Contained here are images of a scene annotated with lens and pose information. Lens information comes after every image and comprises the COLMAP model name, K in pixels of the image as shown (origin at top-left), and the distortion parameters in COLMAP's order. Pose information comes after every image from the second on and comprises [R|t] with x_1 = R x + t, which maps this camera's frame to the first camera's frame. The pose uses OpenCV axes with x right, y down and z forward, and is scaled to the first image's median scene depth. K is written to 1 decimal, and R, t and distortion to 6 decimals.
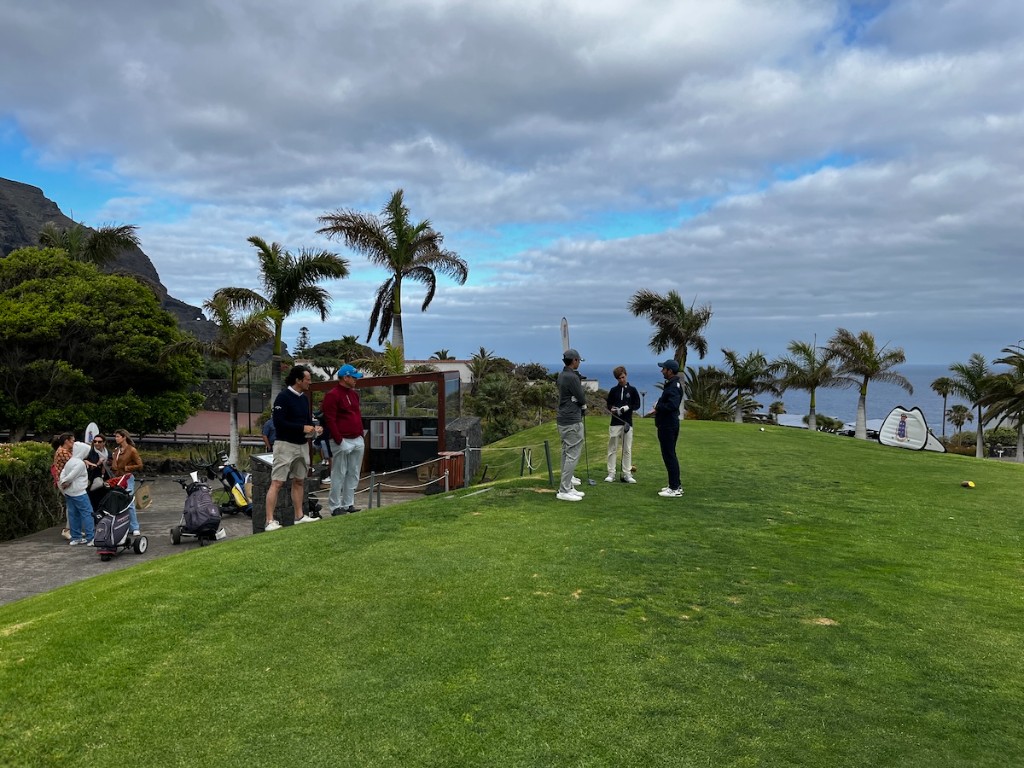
lens RADIAL K [[773.2, 0, 508.0], [0, 773.2, 390.6], [0, 0, 1]] dist [0.061043, -0.091614]
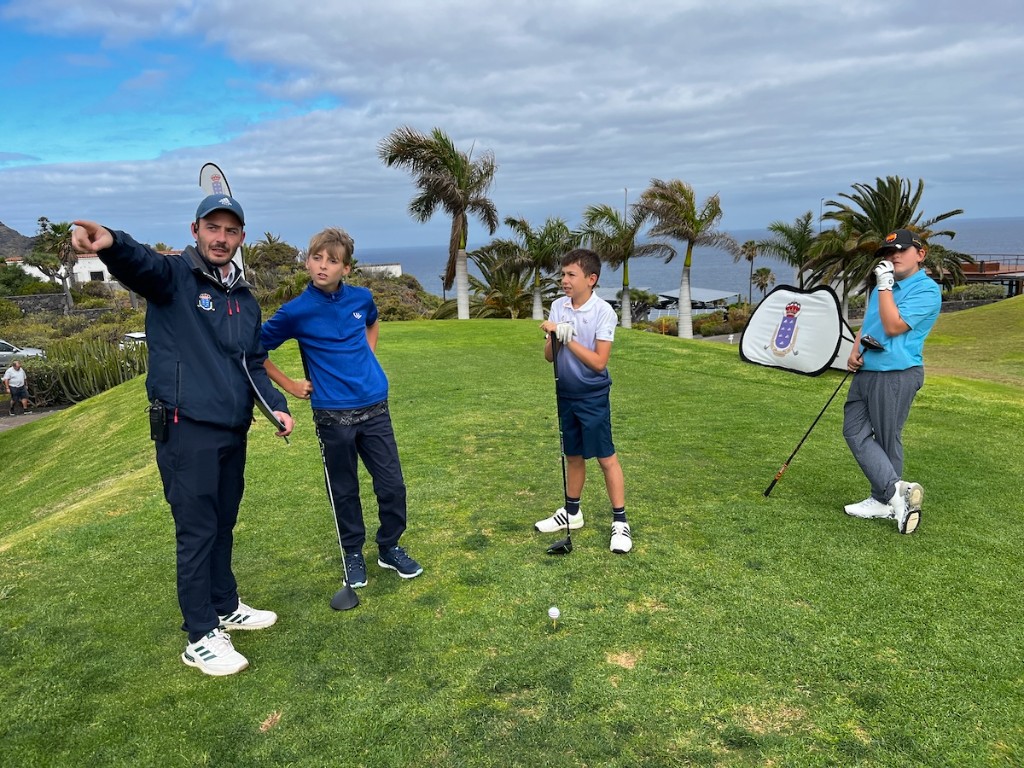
lens RADIAL K [[773.2, 0, 508.0], [0, 773.2, 390.6], [0, 0, 1]] dist [0.061043, -0.091614]
pose [[0.973522, -0.089547, 0.210324, 0.093347], [0.057272, 0.986281, 0.154820, -0.001047], [-0.221302, -0.138675, 0.965295, 0.235569]]
